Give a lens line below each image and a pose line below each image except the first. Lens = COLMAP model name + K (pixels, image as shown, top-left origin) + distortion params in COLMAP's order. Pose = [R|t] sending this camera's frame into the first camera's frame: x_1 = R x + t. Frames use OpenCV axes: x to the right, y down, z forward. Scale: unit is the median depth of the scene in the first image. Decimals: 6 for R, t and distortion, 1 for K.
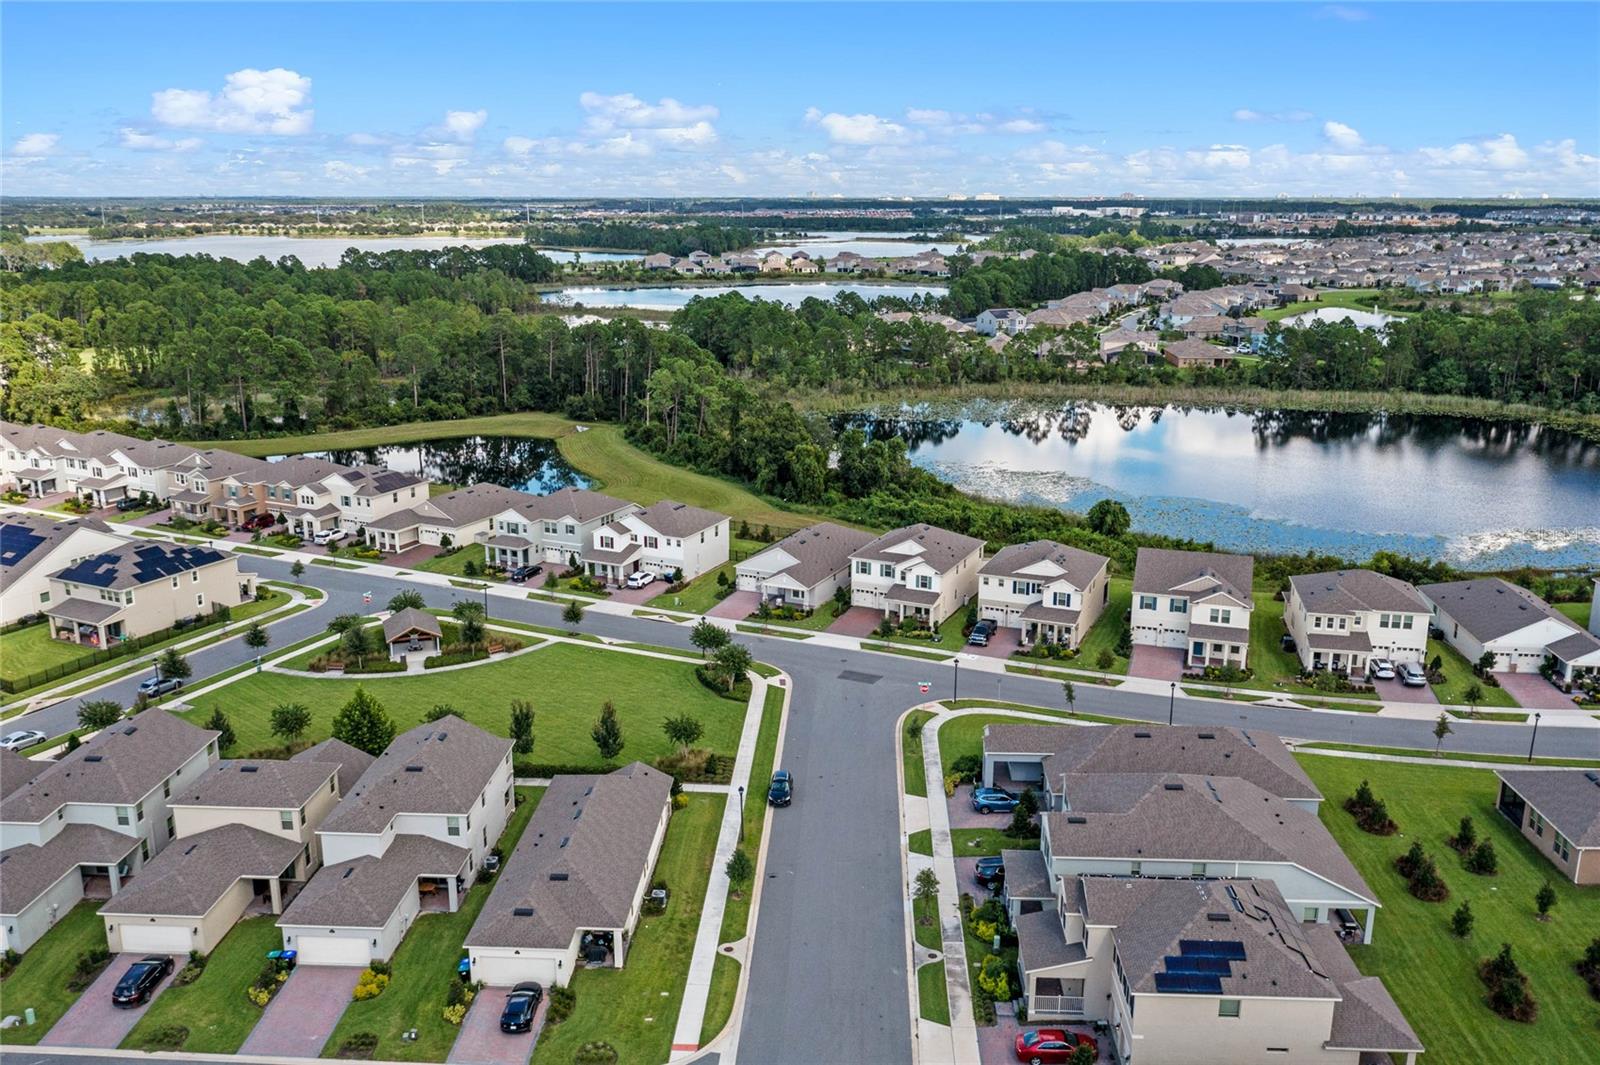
lens RADIAL K [[1284.0, 0, 797.9], [0, 1284.0, 567.2], [0, 0, 1]] dist [-0.003336, -0.002958]
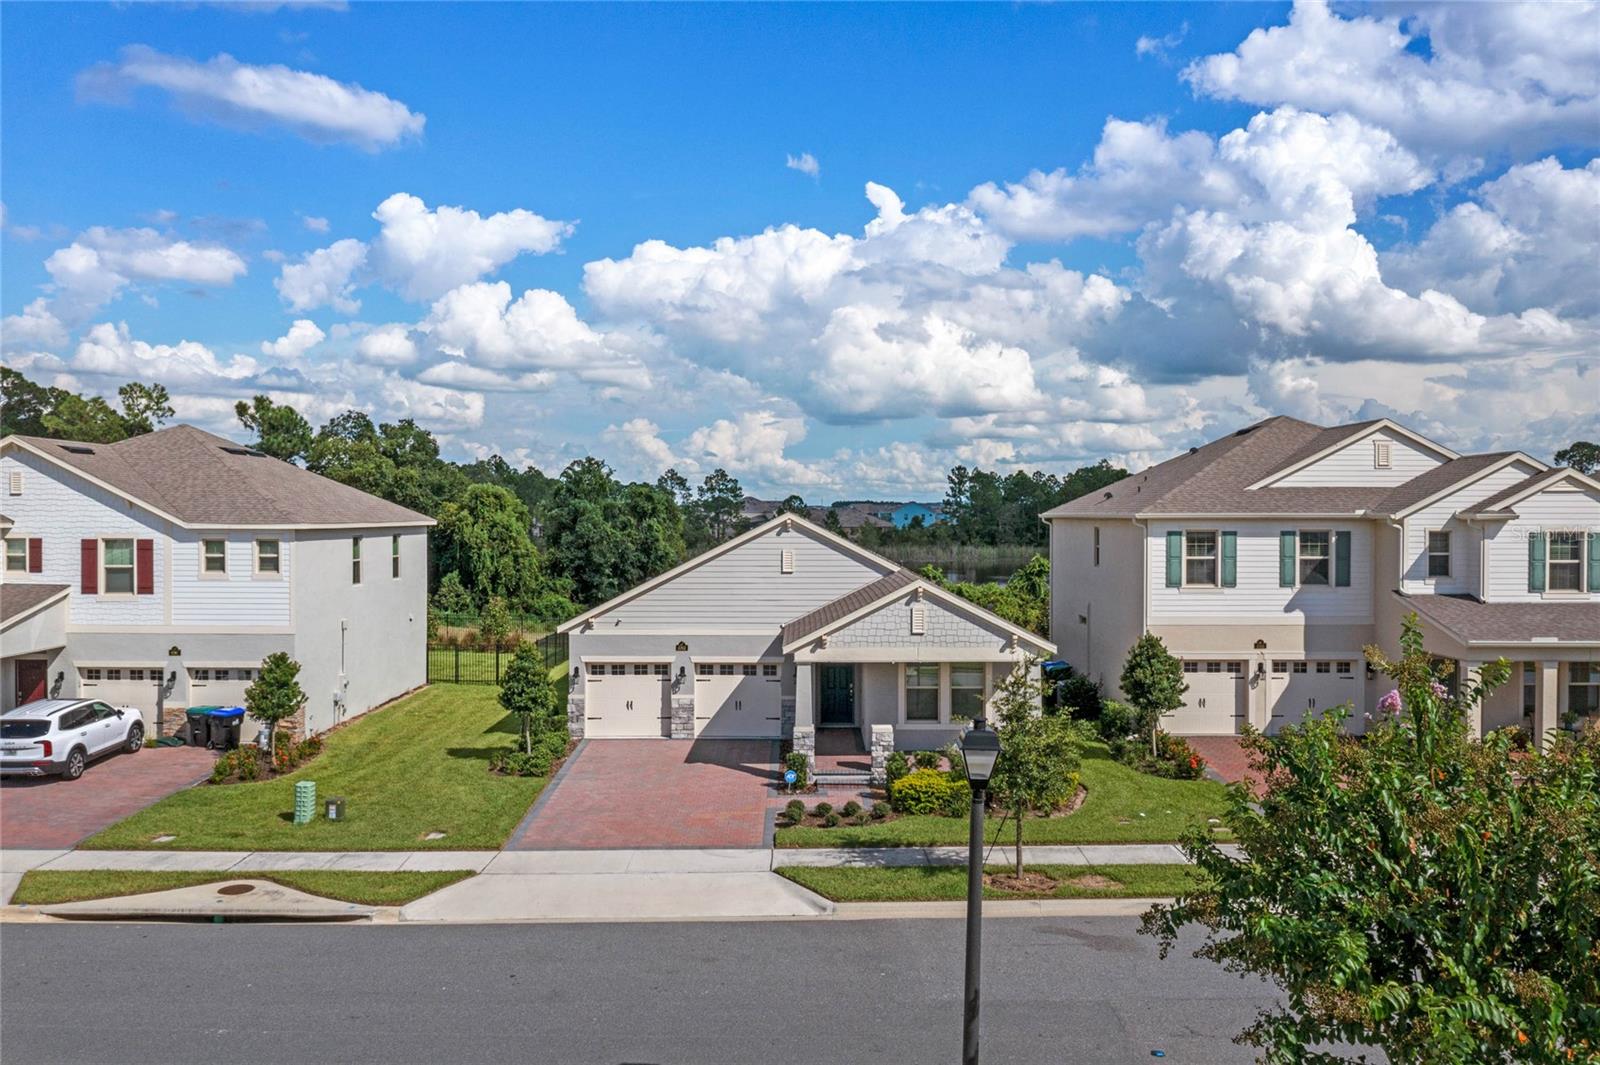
lens RADIAL K [[1256.1, 0, 800.0], [0, 1256.1, 532.5], [0, 0, 1]] dist [-0.008466, 0.000982]
pose [[0.903683, -0.004626, 0.428177, -0.102148], [0.116650, 0.964782, -0.235770, 0.037777], [-0.412007, 0.263008, 0.872397, 0.778707]]
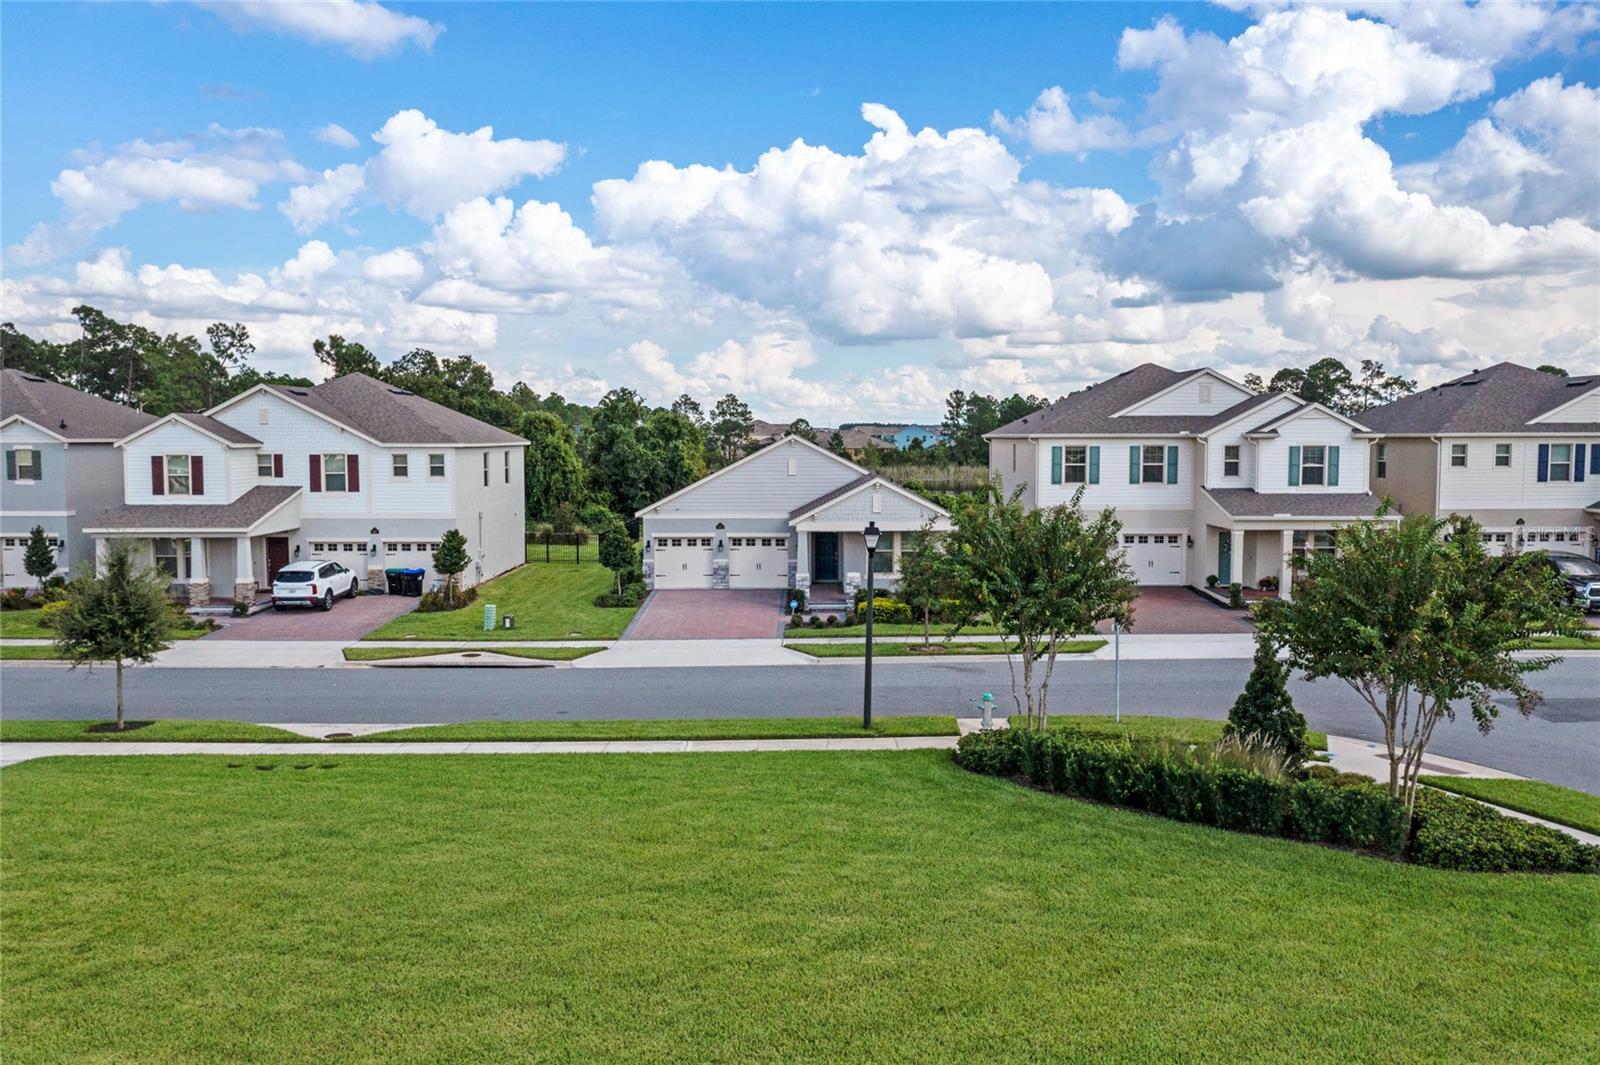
lens RADIAL K [[1256.1, 0, 800.0], [0, 1256.1, 532.5], [0, 0, 1]] dist [-0.008466, 0.000982]
pose [[0.906275, -0.033894, 0.421328, -0.142316], [0.118665, 0.977095, -0.176646, 0.062575], [-0.405690, 0.210087, 0.889538, 0.693391]]
